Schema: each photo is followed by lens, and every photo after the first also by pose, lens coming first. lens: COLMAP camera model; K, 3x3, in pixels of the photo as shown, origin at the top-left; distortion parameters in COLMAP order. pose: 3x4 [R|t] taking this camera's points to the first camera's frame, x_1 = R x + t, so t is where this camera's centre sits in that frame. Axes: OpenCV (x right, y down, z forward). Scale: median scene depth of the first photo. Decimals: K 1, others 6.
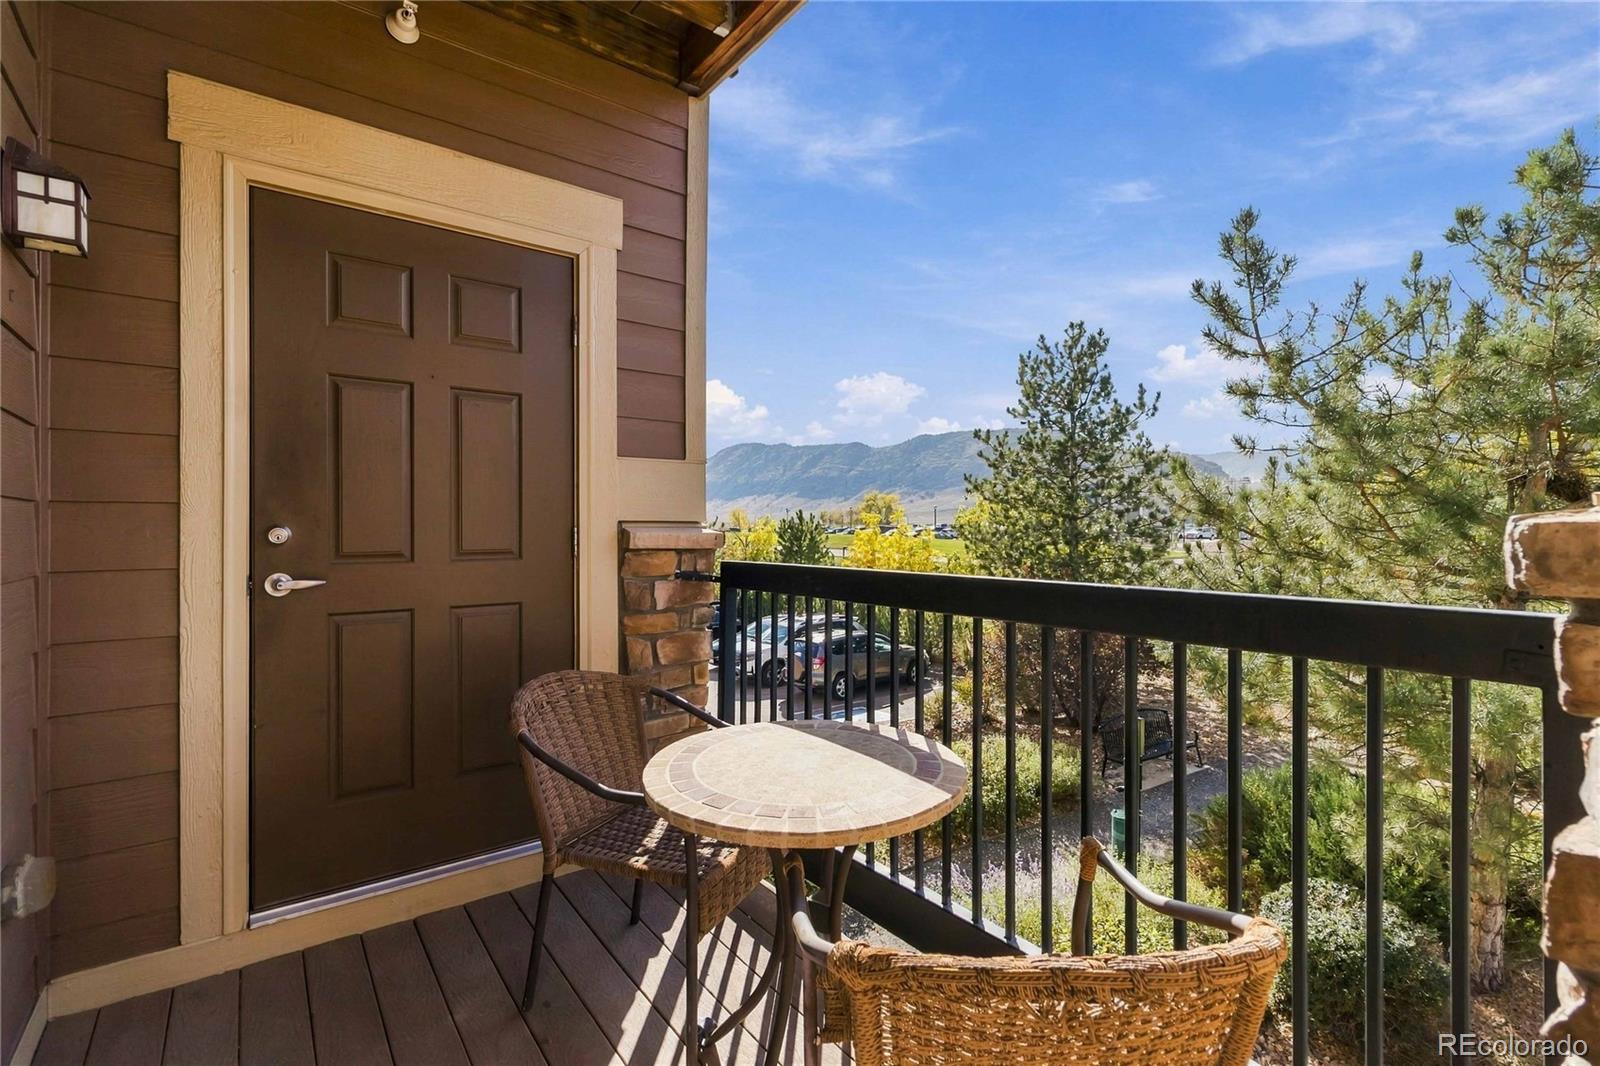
lens RADIAL K [[731.3, 0, 818.3], [0, 731.3, 530.3], [0, 0, 1]] dist [0.000381, 0.000146]
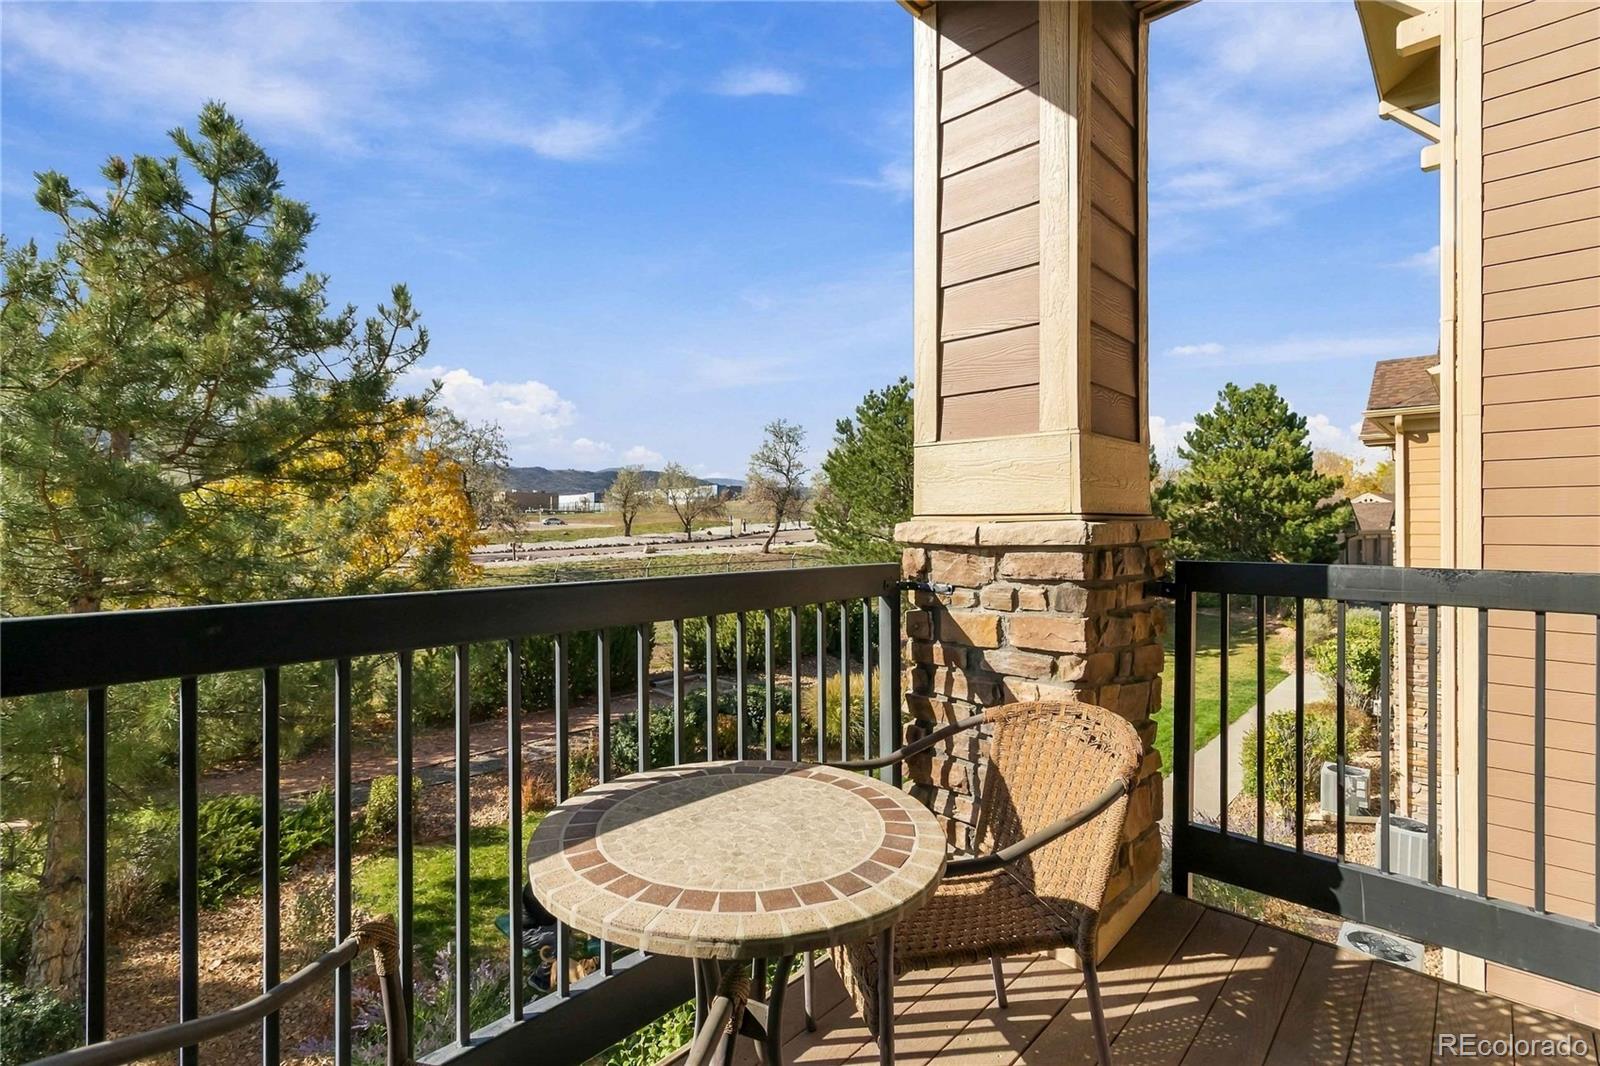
lens RADIAL K [[731.3, 0, 818.3], [0, 731.3, 530.3], [0, 0, 1]] dist [0.000381, 0.000146]
pose [[-0.173016, -0.002414, 0.984916, -0.718585], [0.005050, 0.999982, 0.003338, 0.006276], [-0.984906, 0.005552, -0.173001, 0.958797]]
